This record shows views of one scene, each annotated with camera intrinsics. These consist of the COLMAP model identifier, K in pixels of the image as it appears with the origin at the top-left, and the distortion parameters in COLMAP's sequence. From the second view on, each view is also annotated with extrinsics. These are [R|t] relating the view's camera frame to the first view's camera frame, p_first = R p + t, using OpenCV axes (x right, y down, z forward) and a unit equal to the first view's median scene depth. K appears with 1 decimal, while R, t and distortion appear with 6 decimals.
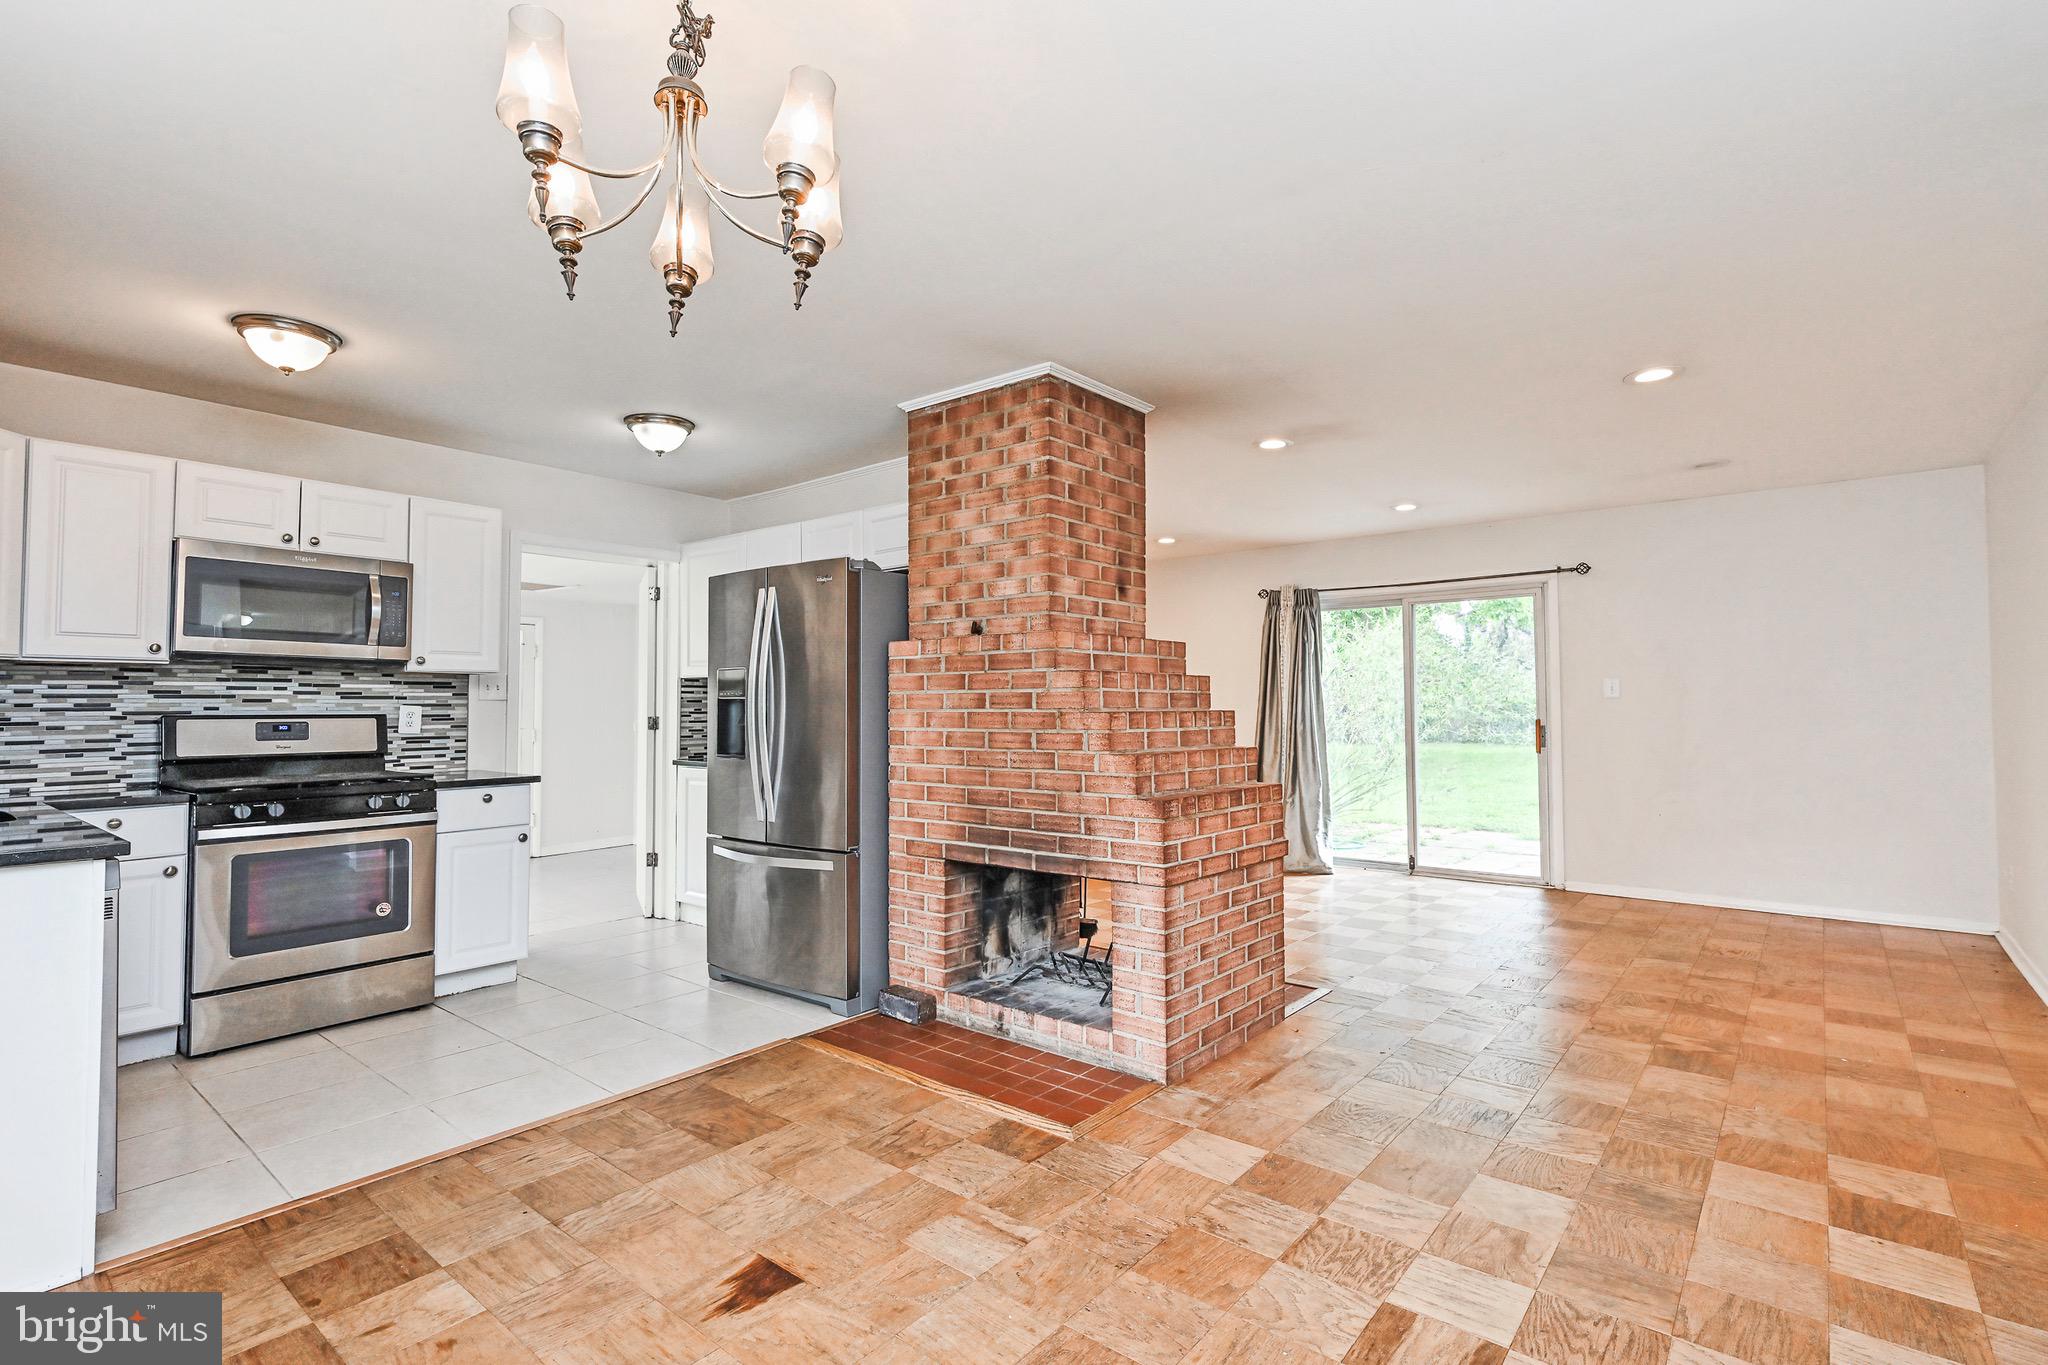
lens RADIAL K [[955.9, 0, 1023.6], [0, 955.9, 674.2], [0, 0, 1]] dist [-0.001639, 0.000503]
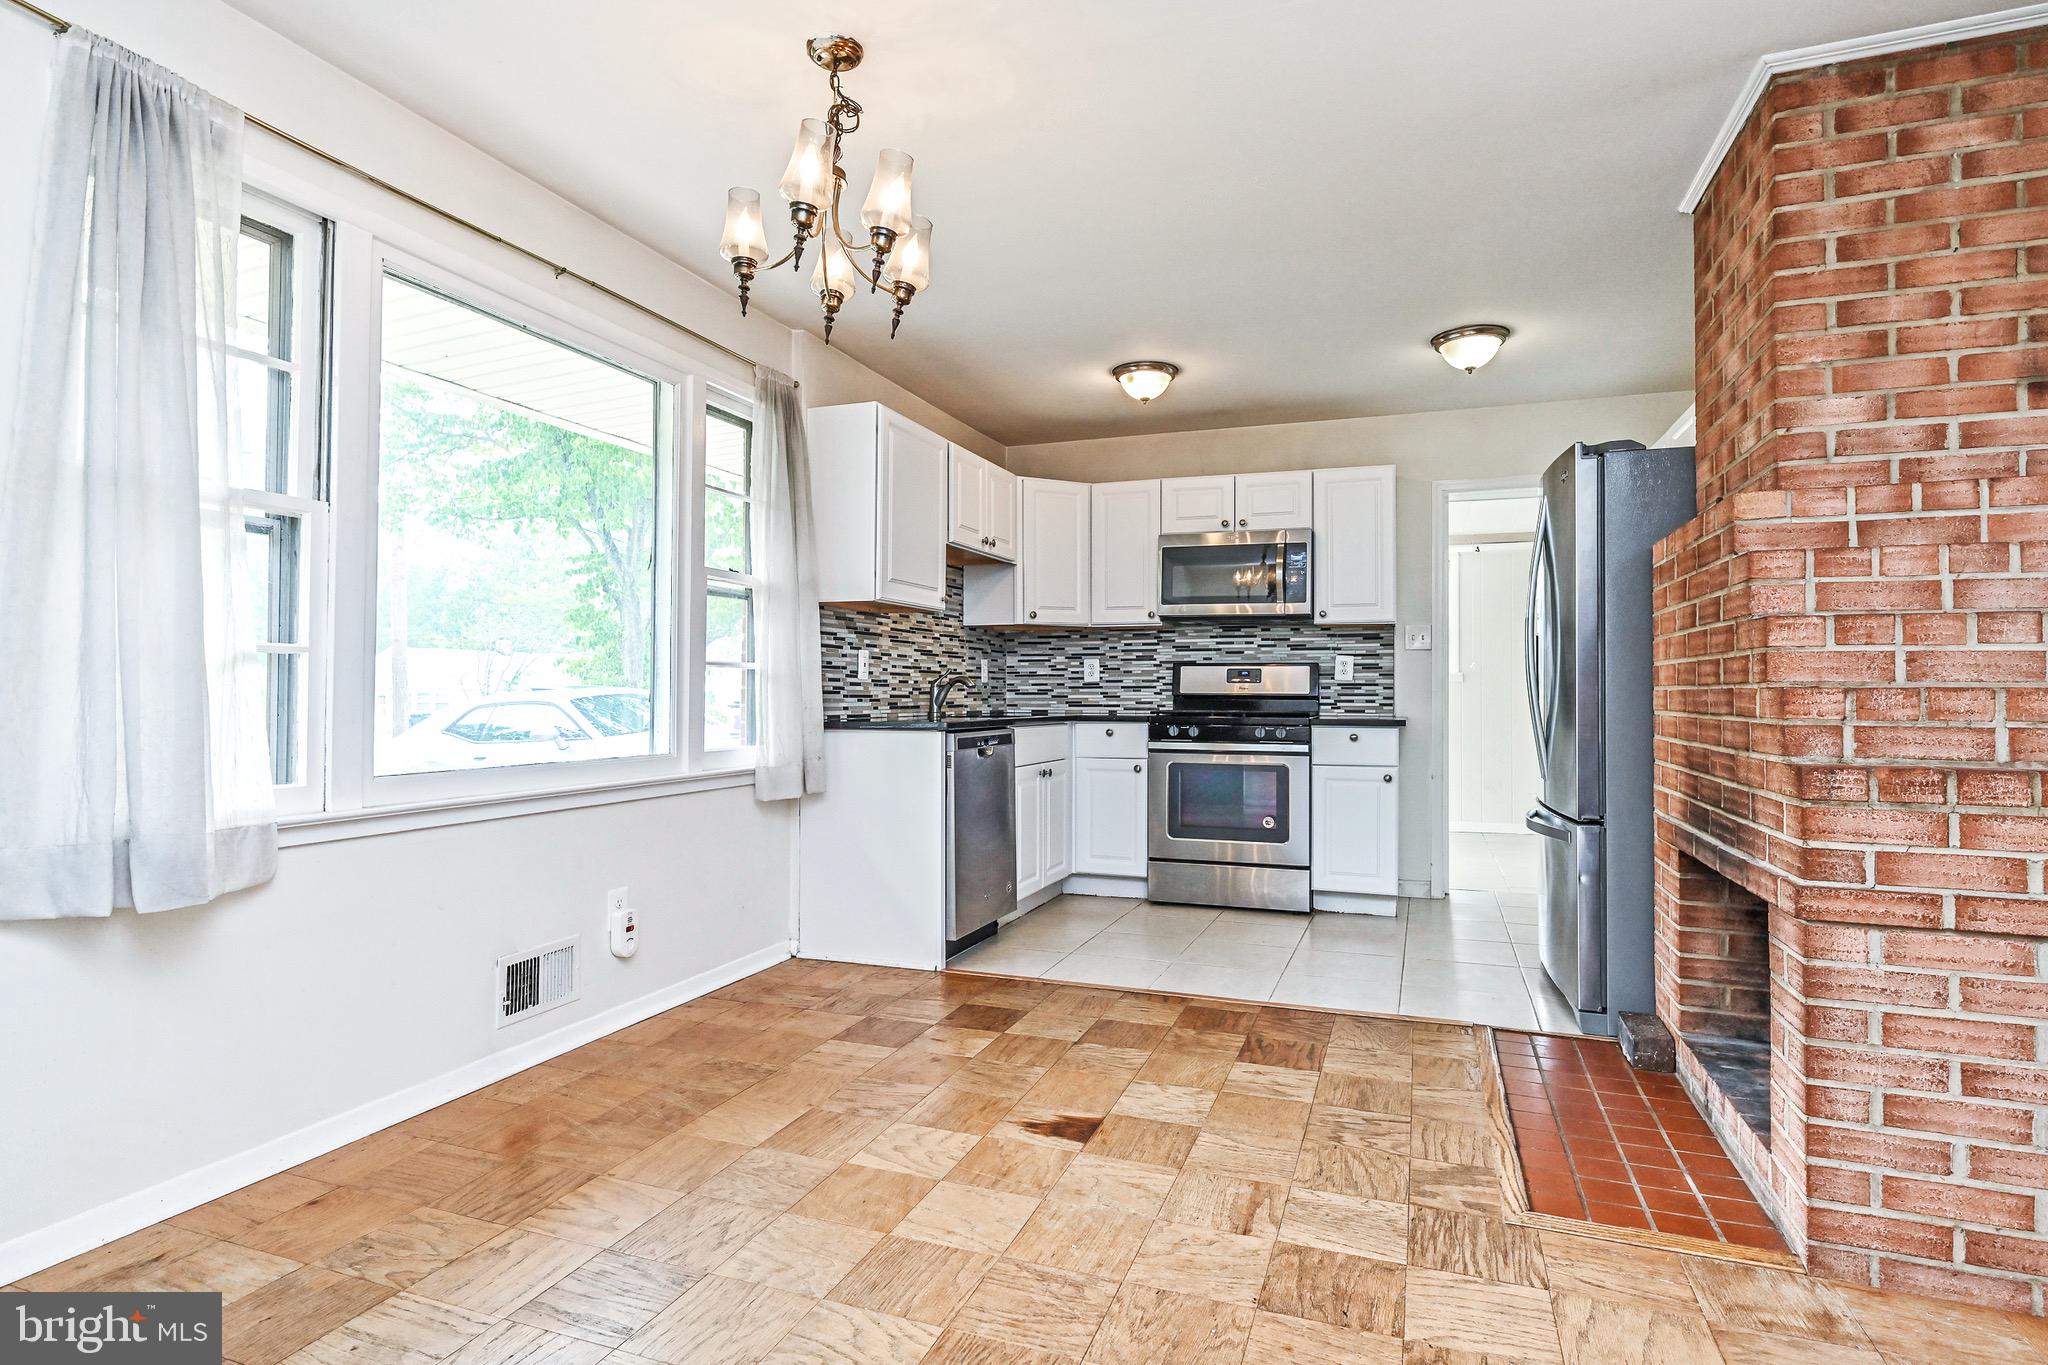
lens RADIAL K [[1039.2, 0, 1030.8], [0, 1039.2, 674.4], [0, 0, 1]] dist [-0.005146, -0.000151]
pose [[0.323518, -0.009247, -0.946177, 0.469131], [0.029277, 0.999571, 0.000242, 0.052826], [0.945769, -0.027780, 0.323650, 0.307139]]
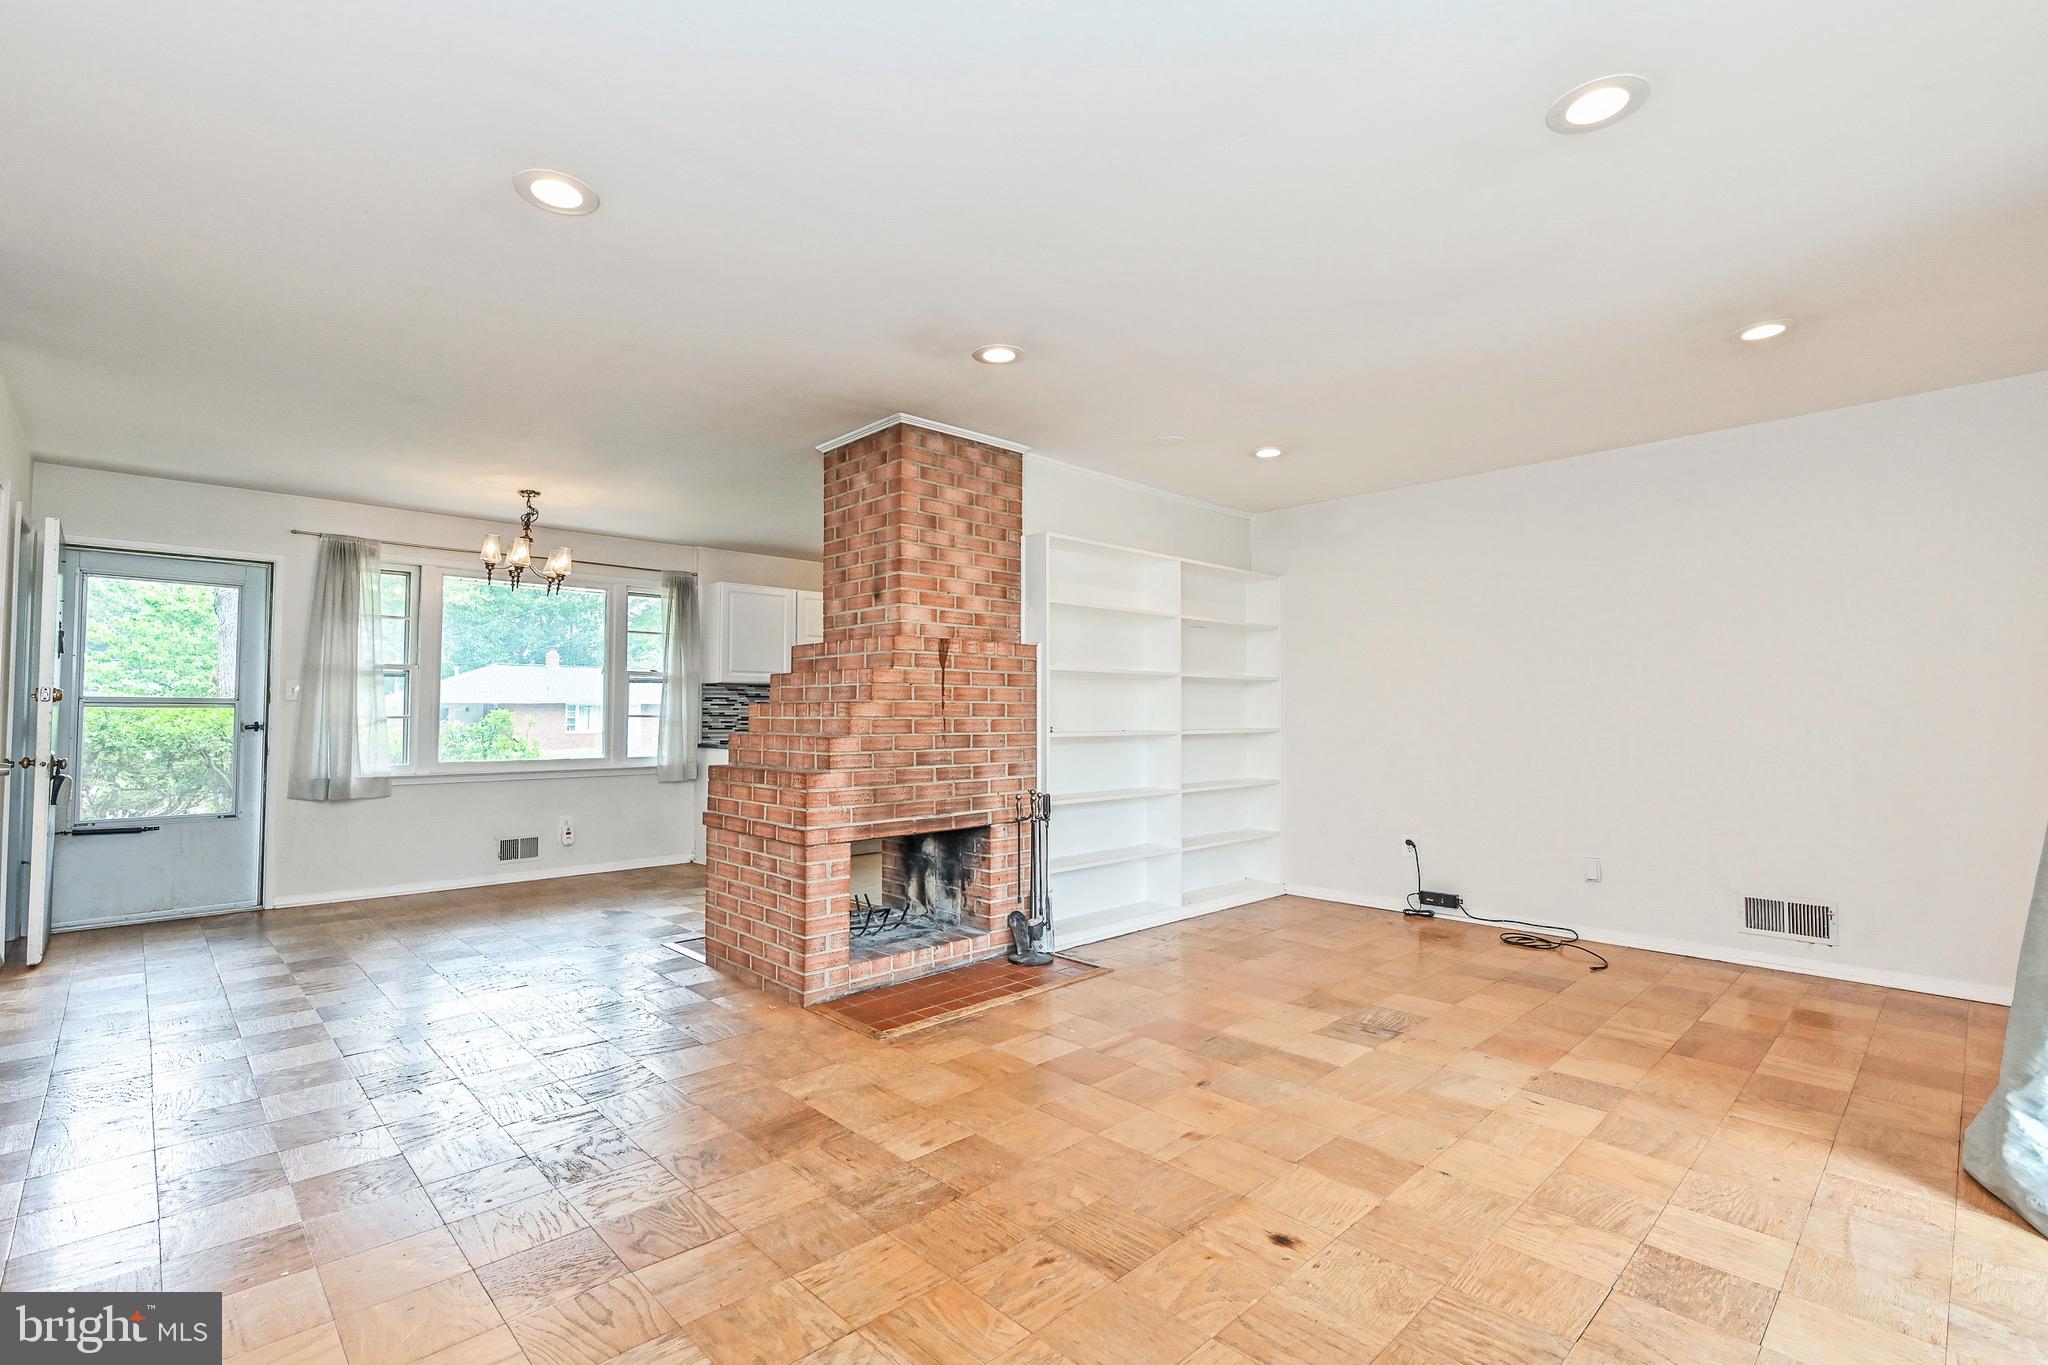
lens RADIAL K [[955.9, 0, 1023.0], [0, 955.9, 682.4], [0, 0, 1]] dist [-0.001639, 0.000503]
pose [[-0.123265, -0.030415, -0.991908, 1.244967], [0.036009, 0.998735, -0.035099, 0.062164], [0.991720, -0.040044, -0.122013, 1.351212]]
